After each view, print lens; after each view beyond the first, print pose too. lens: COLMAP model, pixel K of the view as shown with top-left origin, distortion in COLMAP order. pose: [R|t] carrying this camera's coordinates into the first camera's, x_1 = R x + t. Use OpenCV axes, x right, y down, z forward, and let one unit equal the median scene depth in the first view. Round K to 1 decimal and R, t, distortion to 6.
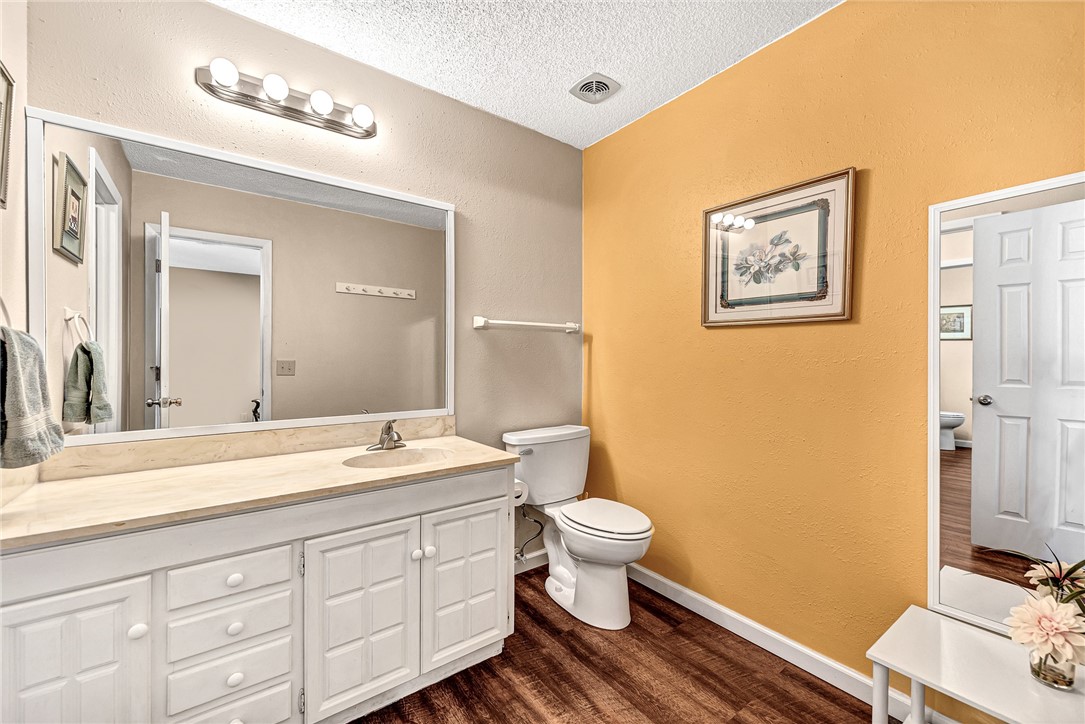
lens RADIAL K [[439.7, 0, 524.5], [0, 439.7, 366.0], [0, 0, 1]] dist [-0.007922, -0.000017]
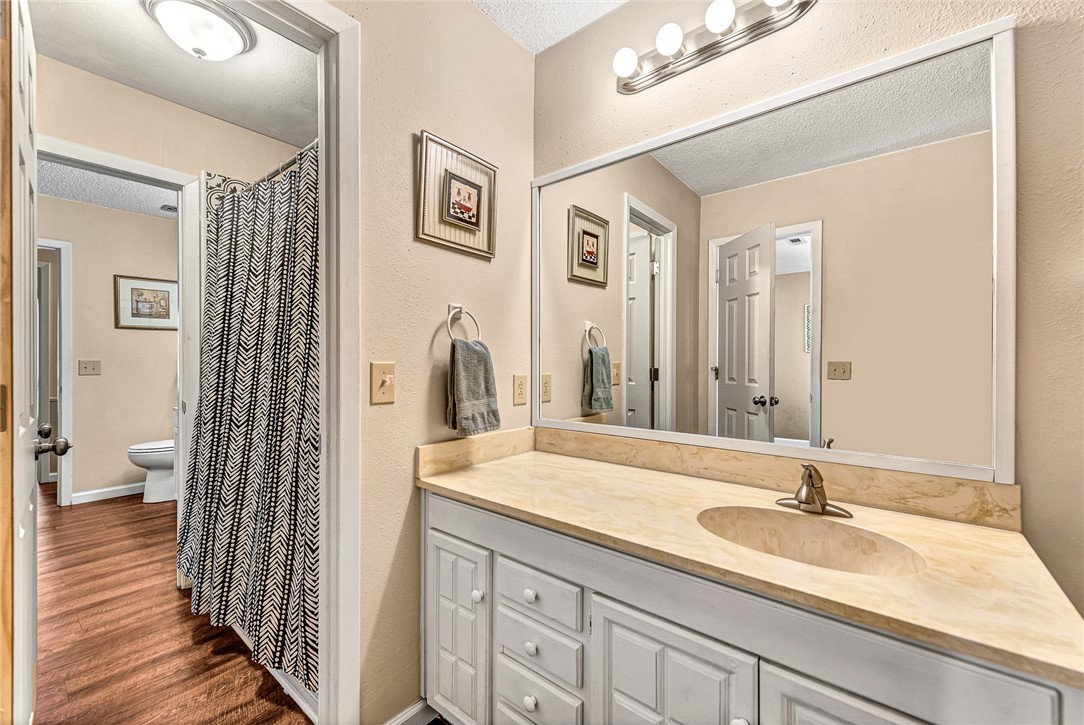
lens RADIAL K [[432.7, 0, 540.9], [0, 432.7, 360.5], [0, 0, 1]] dist [0.001804, 0.000019]
pose [[0.245651, -0.005364, -0.969343, 0.186861], [-0.005917, 0.999958, -0.007032, -0.006363], [0.969340, 0.007463, 0.245609, 0.596909]]
